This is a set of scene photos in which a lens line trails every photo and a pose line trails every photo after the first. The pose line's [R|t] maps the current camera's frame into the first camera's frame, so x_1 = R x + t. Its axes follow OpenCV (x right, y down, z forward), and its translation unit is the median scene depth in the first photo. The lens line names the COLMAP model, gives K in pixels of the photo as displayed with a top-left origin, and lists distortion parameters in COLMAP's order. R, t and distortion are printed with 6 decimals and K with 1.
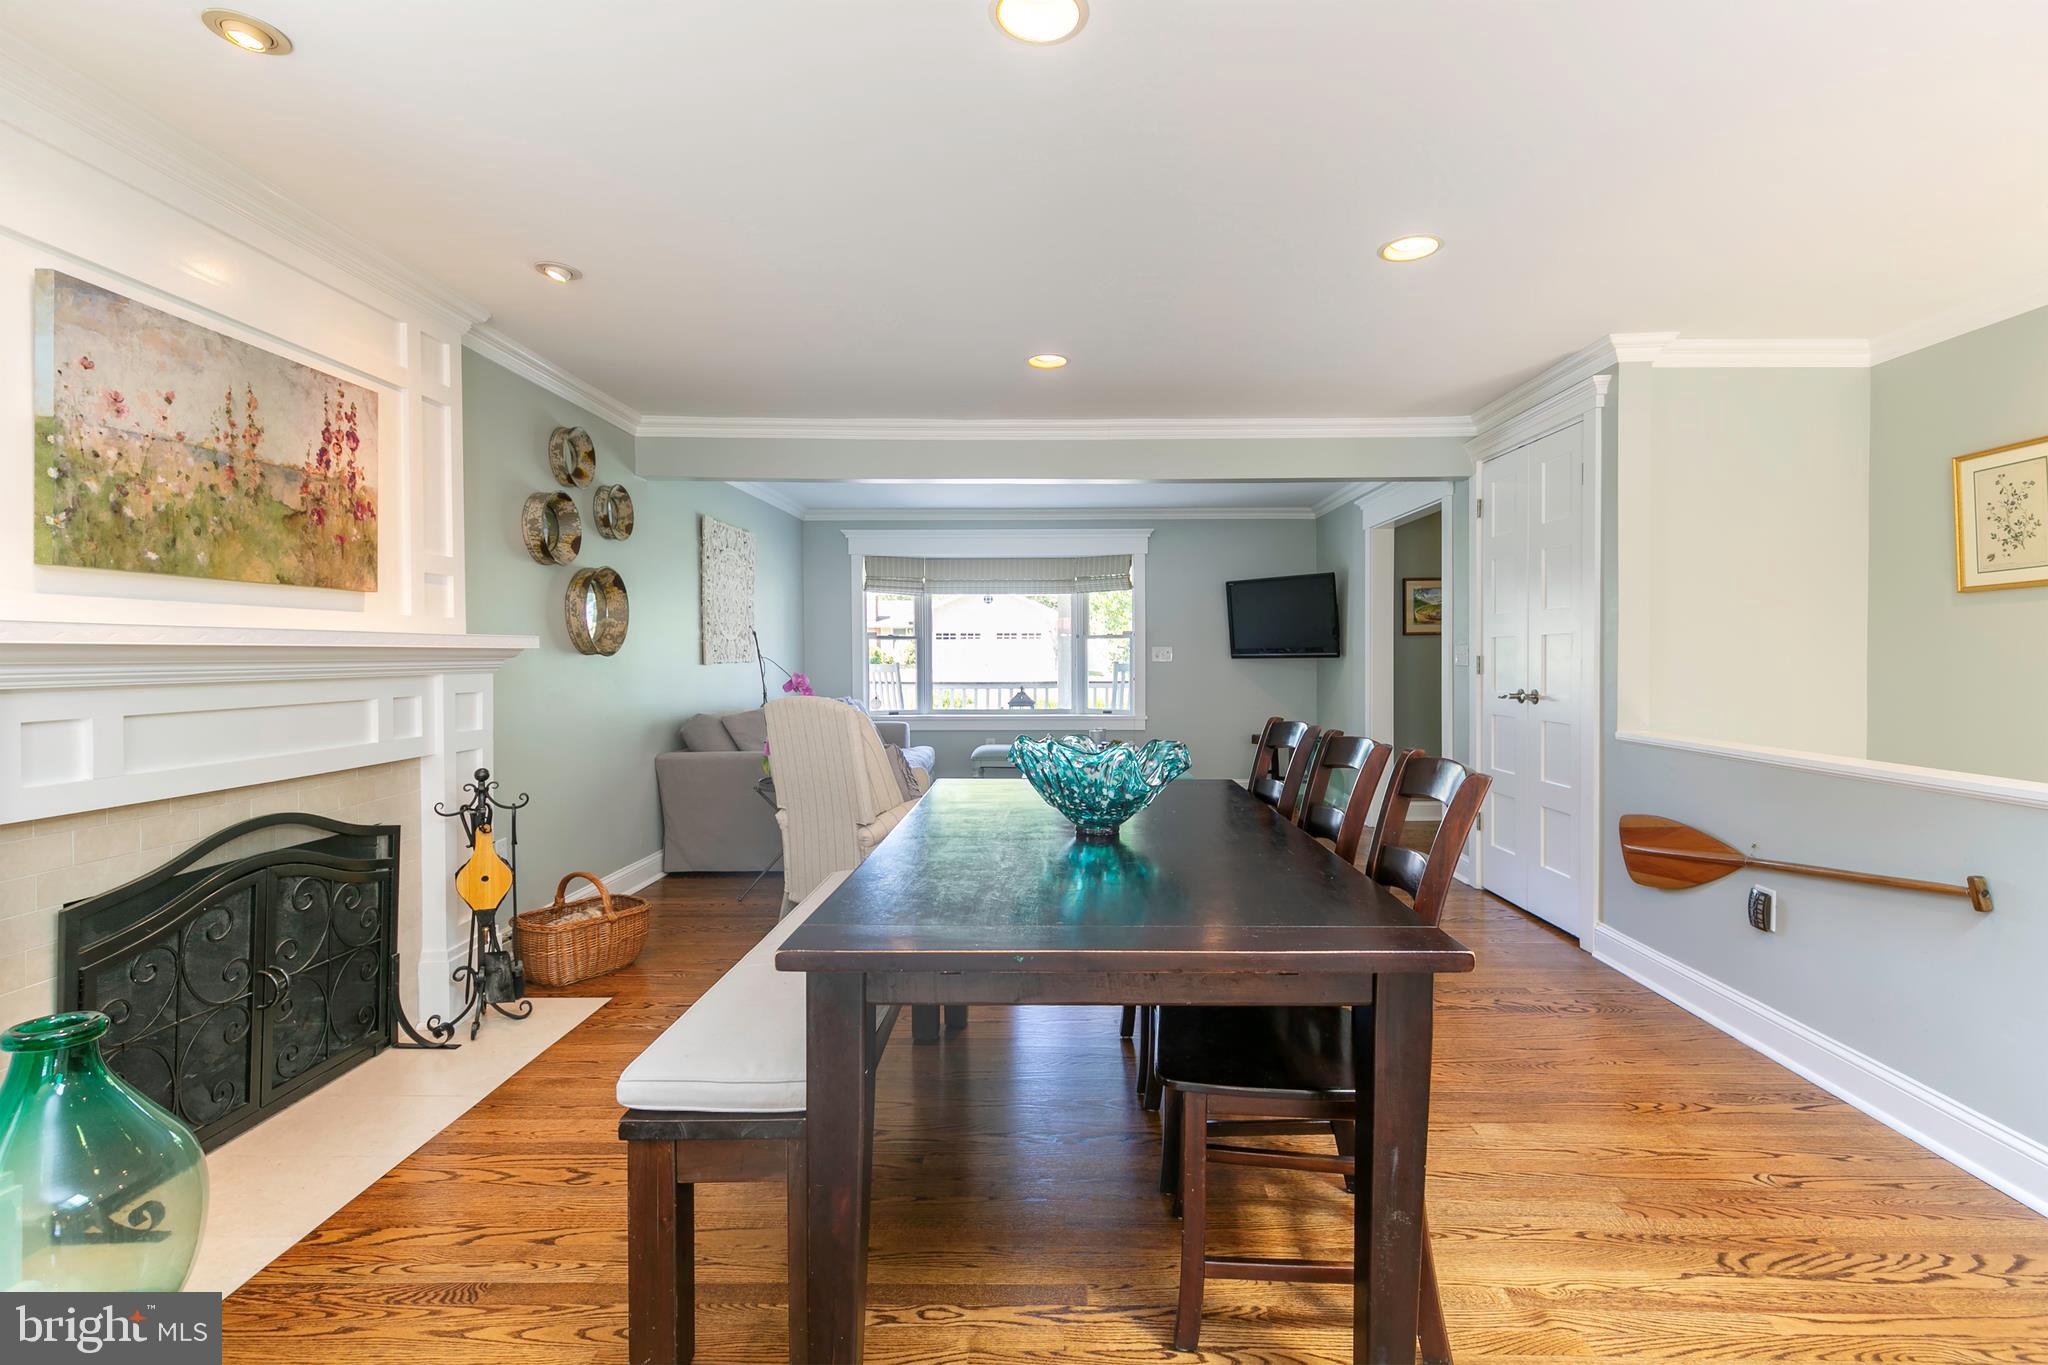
lens RADIAL K [[925.7, 0, 1056.1], [0, 925.7, 666.9], [0, 0, 1]] dist [0.003042, 0.001018]
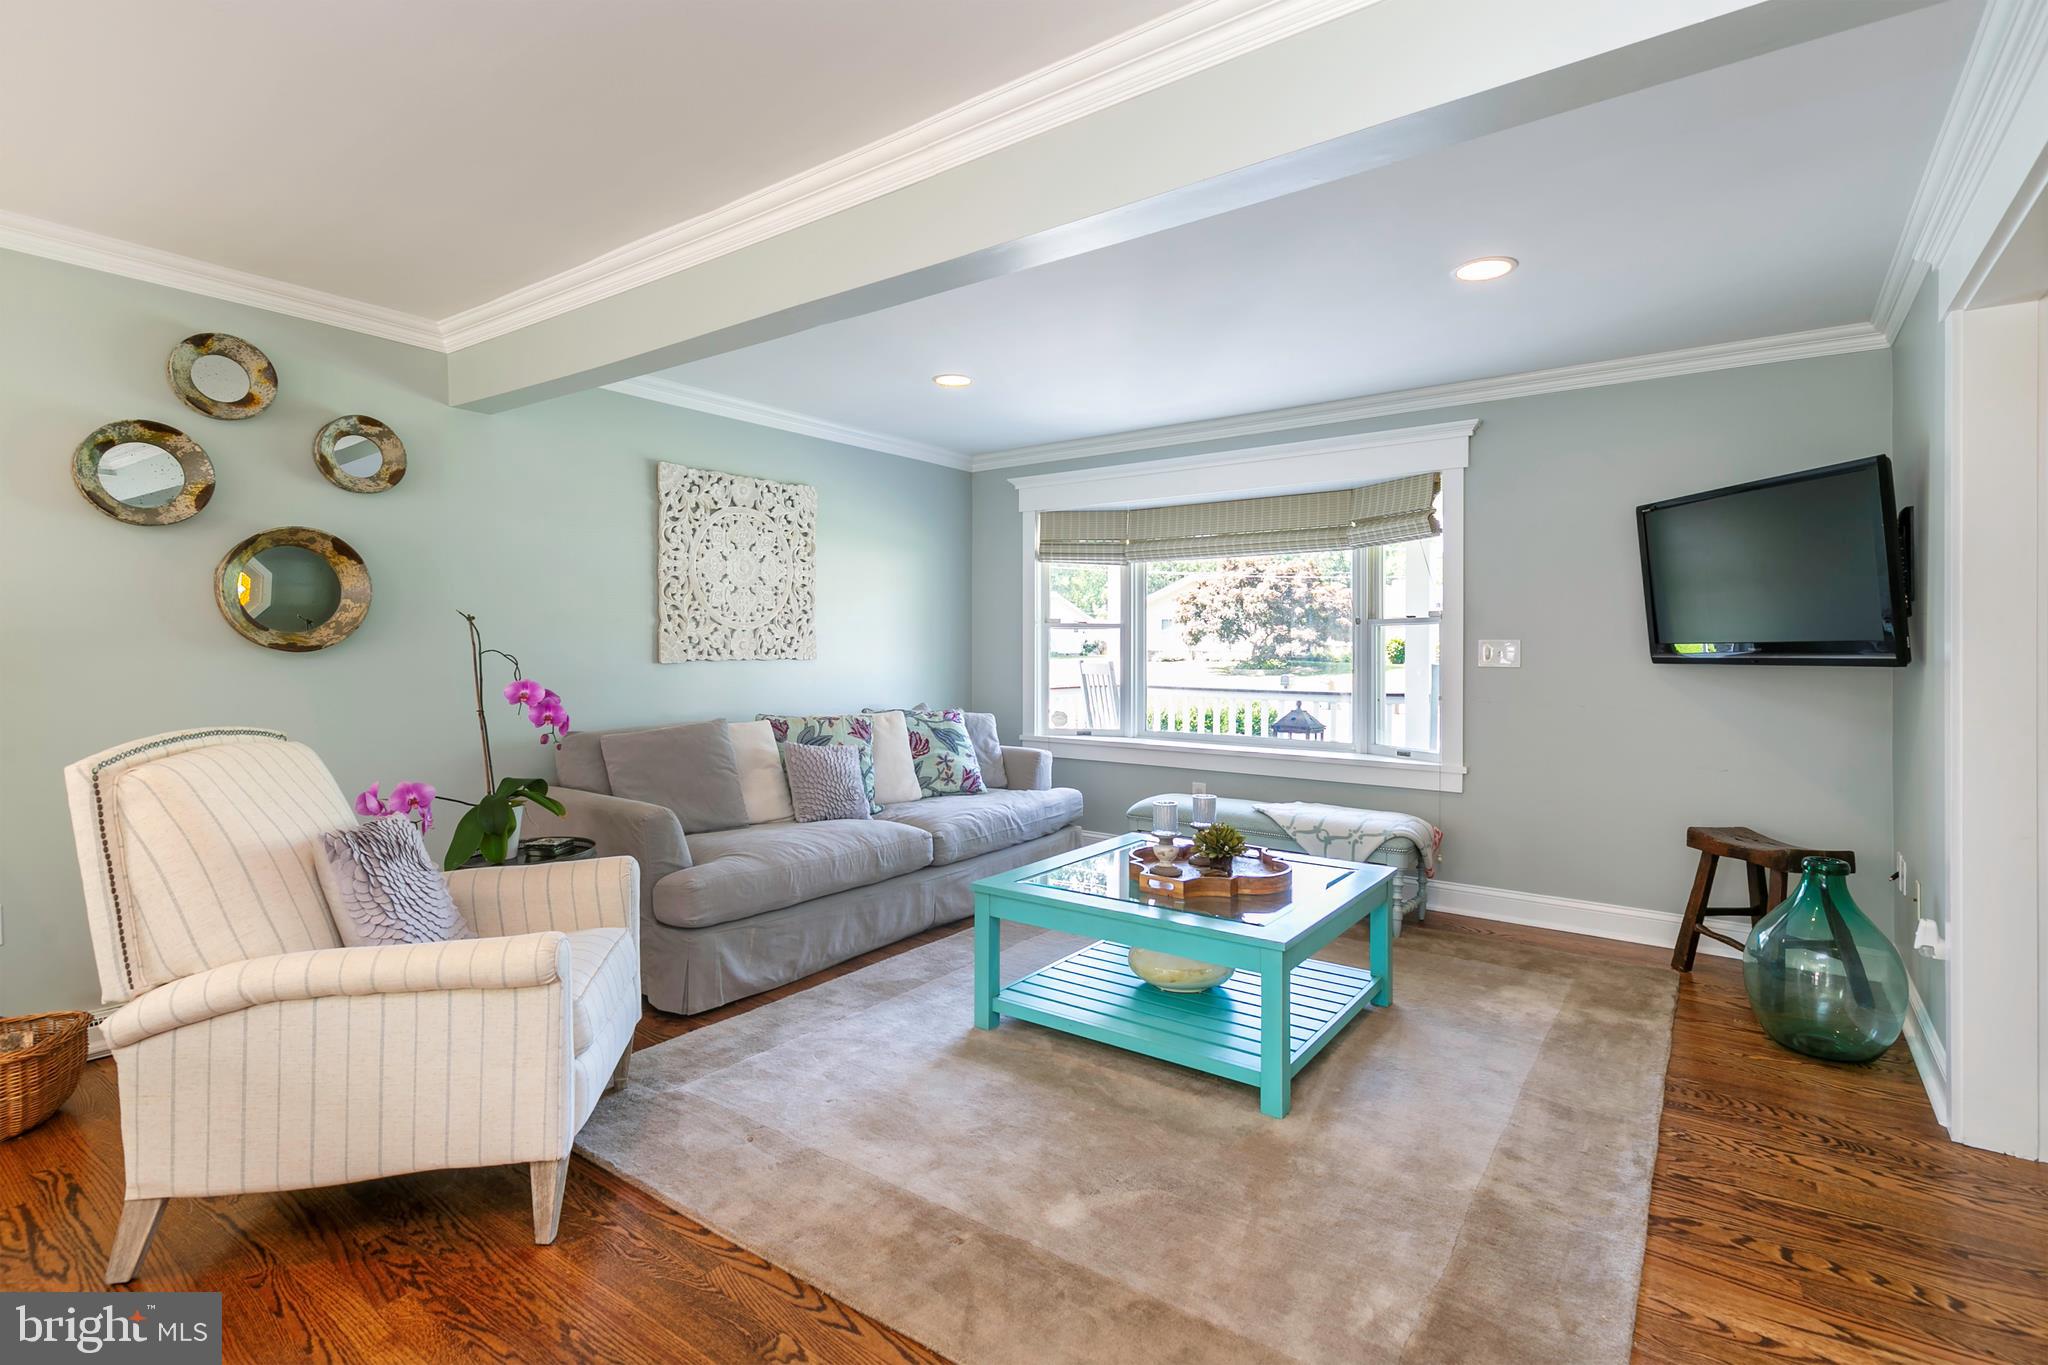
lens RADIAL K [[925.7, 0, 1056.1], [0, 925.7, 666.9], [0, 0, 1]] dist [0.003042, 0.001018]
pose [[0.802332, 0.018360, -0.596595, 0.228615], [-0.013249, 0.999828, 0.012952, -0.009406], [0.596730, -0.002487, 0.802438, 0.422811]]
